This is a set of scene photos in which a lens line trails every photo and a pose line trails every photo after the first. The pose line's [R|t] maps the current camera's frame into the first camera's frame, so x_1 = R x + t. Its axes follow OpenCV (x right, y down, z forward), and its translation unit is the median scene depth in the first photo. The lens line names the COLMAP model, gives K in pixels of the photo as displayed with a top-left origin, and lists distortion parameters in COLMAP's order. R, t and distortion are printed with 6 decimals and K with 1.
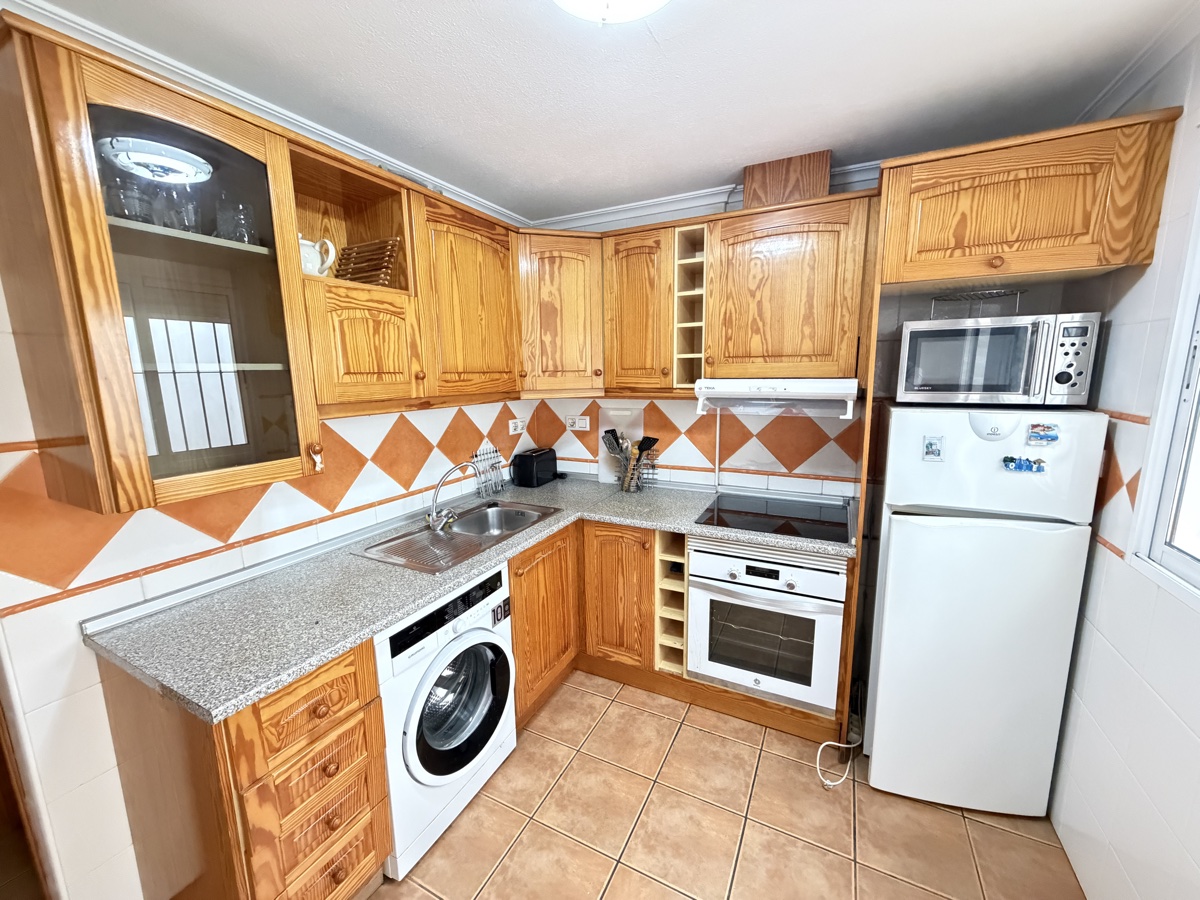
lens RADIAL K [[478.1, 0, 598.4], [0, 478.1, 452.2], [0, 0, 1]] dist [0.000190, -0.000231]
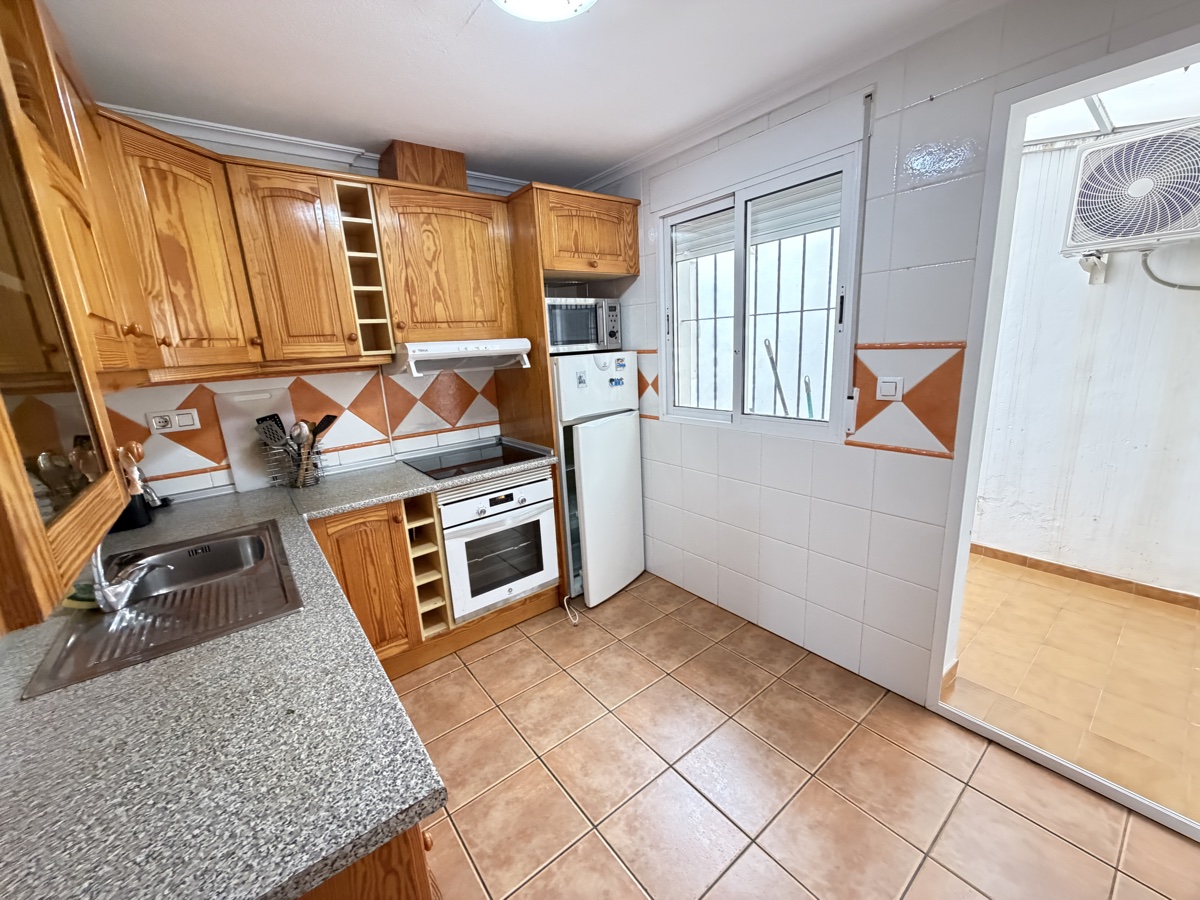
lens RADIAL K [[478.1, 0, 598.4], [0, 478.1, 452.2], [0, 0, 1]] dist [0.000190, -0.000231]
pose [[0.421891, -0.211760, 0.881570, -0.575564], [0.201205, 0.969963, 0.136702, 0.016628], [-0.884039, 0.119703, 0.451825, 0.209161]]
